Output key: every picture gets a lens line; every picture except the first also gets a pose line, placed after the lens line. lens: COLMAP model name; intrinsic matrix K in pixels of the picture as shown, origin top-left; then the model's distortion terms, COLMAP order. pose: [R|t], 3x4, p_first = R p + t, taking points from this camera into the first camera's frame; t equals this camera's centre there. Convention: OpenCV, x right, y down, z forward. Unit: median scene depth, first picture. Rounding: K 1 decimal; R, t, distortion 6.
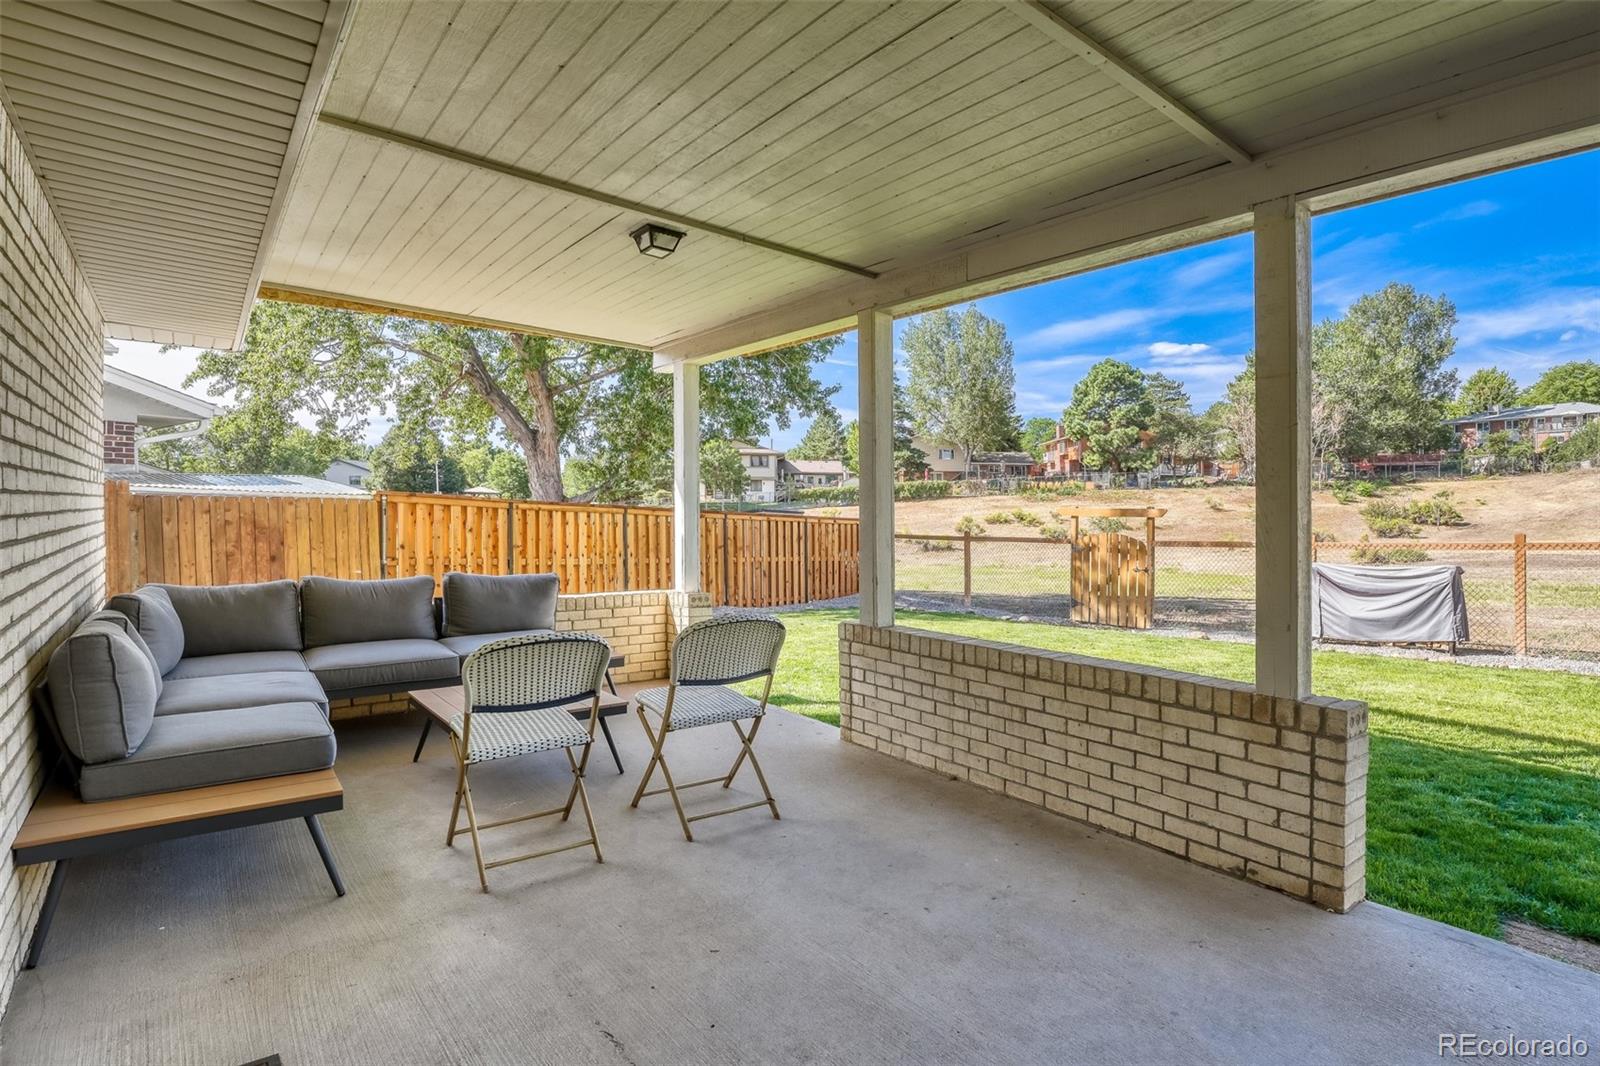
lens RADIAL K [[783.5, 0, 809.9], [0, 783.5, 525.4], [0, 0, 1]] dist [-0.013343, 0.000157]
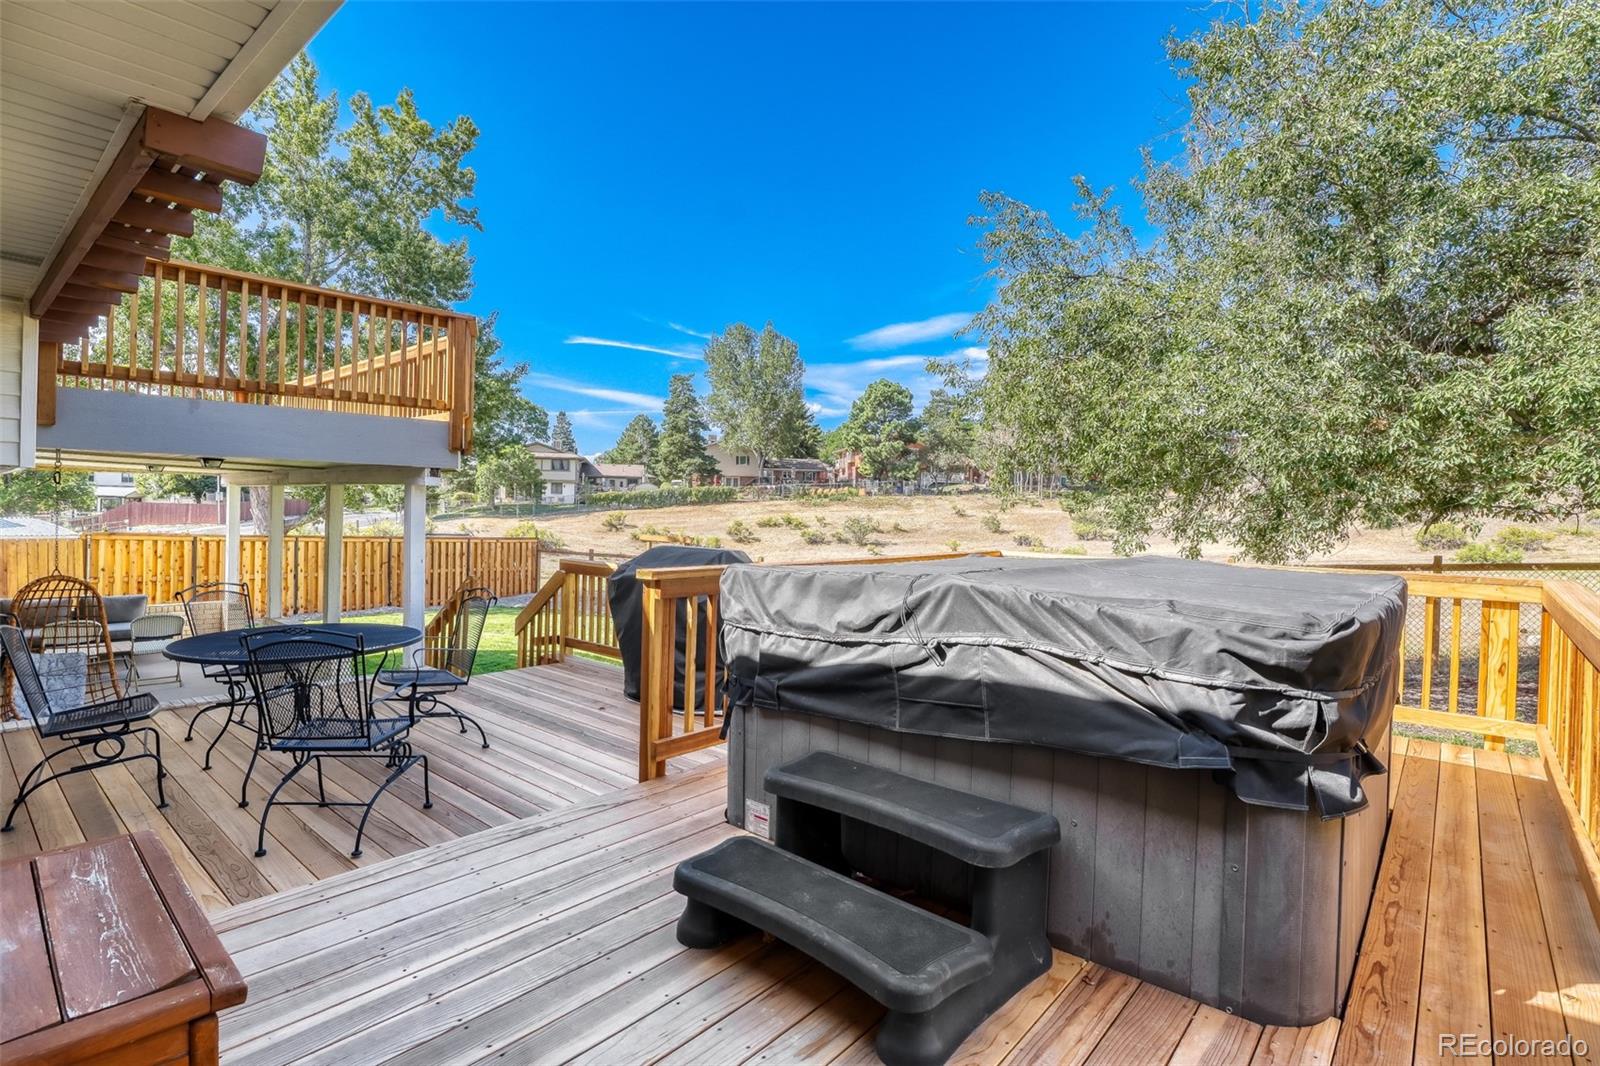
lens RADIAL K [[783.5, 0, 799.8], [0, 783.5, 505.9], [0, 0, 1]] dist [-0.013343, 0.000157]
pose [[0.984723, 0.007710, 0.173960, 0.073539], [-0.004711, 0.999833, -0.017651, -0.010459], [-0.174067, 0.016562, 0.984595, -0.095096]]
